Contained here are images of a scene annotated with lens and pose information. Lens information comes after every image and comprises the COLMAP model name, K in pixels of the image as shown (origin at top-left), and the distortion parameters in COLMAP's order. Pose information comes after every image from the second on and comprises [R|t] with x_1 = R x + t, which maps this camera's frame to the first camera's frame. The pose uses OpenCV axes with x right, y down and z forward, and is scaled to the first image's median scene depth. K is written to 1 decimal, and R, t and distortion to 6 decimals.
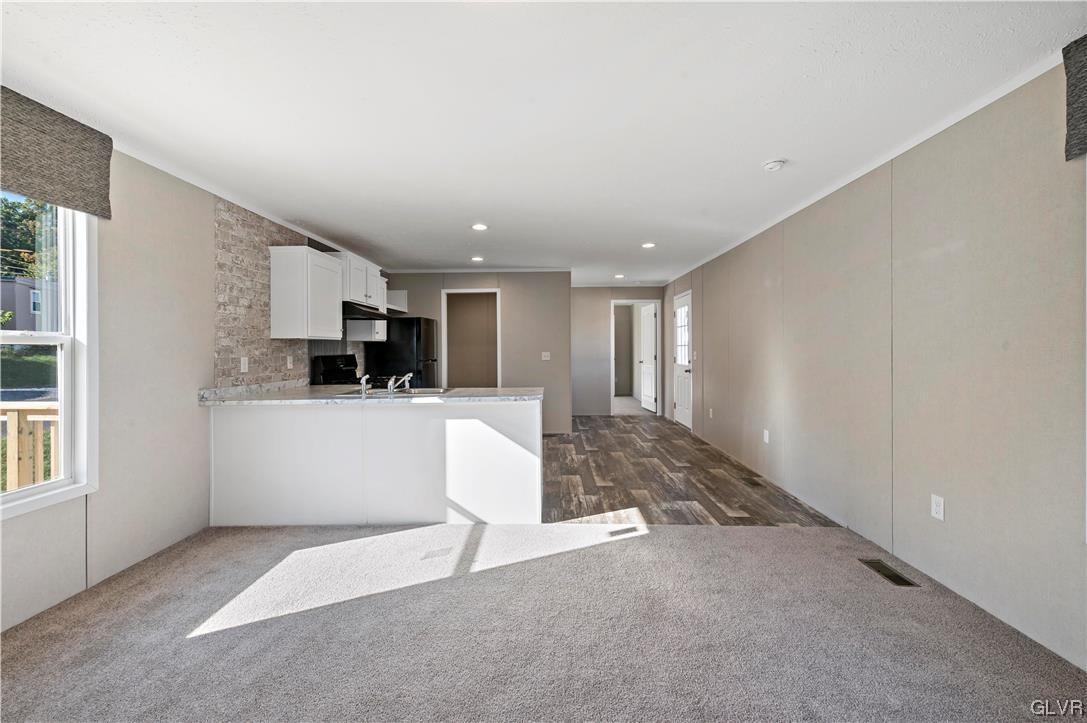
lens RADIAL K [[432.7, 0, 540.9], [0, 432.7, 350.8], [0, 0, 1]] dist [0.005319, -0.000361]
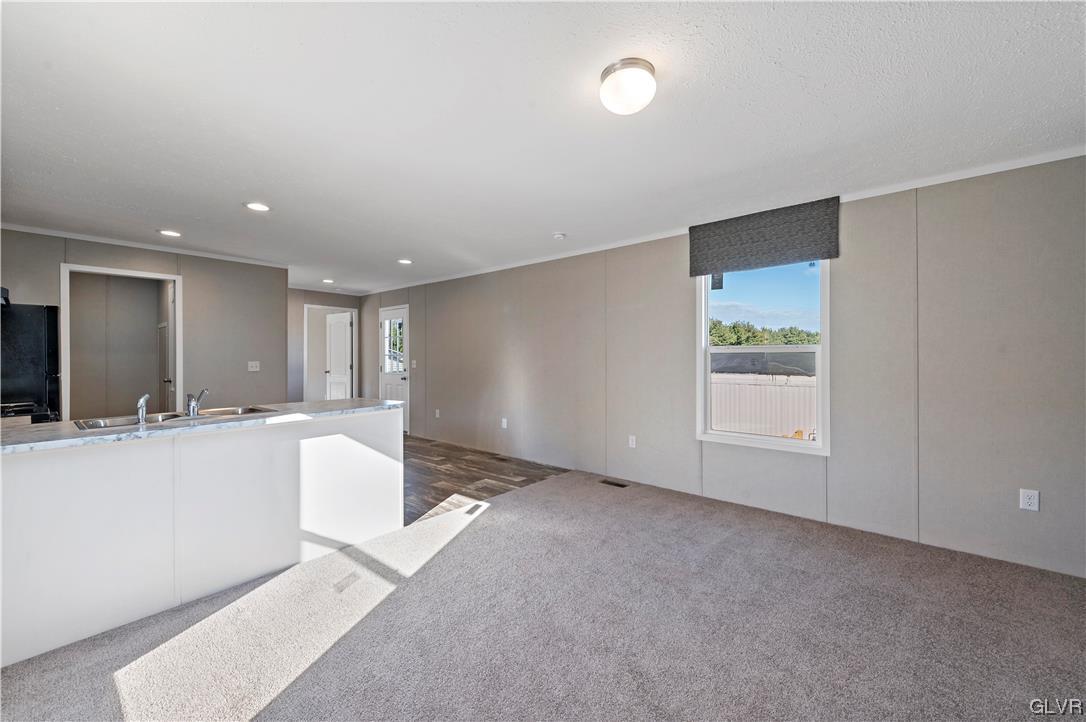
lens RADIAL K [[426.9, 0, 547.9], [0, 426.9, 361.0], [0, 0, 1]] dist [0.001888, -0.000168]
pose [[0.623830, -0.002387, 0.781556, -0.527374], [0.001375, 0.999997, 0.001956, 0.002786], [-0.781559, -0.000146, 0.623832, 0.090234]]
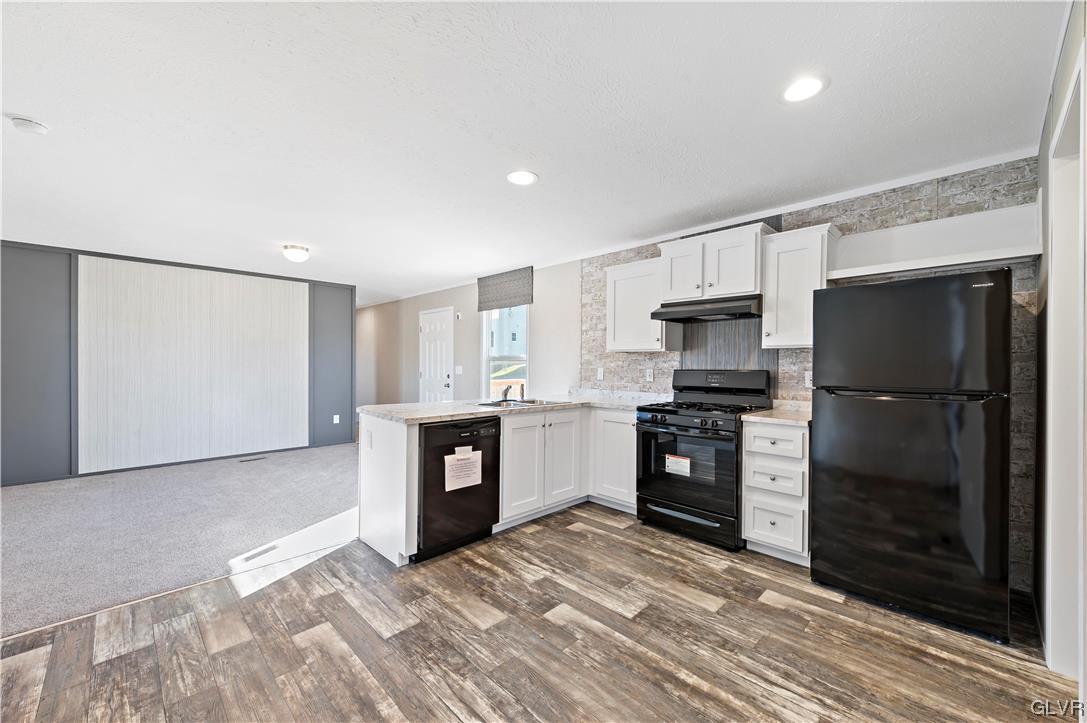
lens RADIAL K [[427.3, 0, 548.4], [0, 427.3, 361.5], [0, 0, 1]] dist [0.001888, -0.000168]
pose [[-0.684417, -0.001510, -0.729089, 0.382755], [-0.004660, 0.999986, 0.002304, -0.007878], [0.729076, 0.004975, -0.684415, 1.821756]]
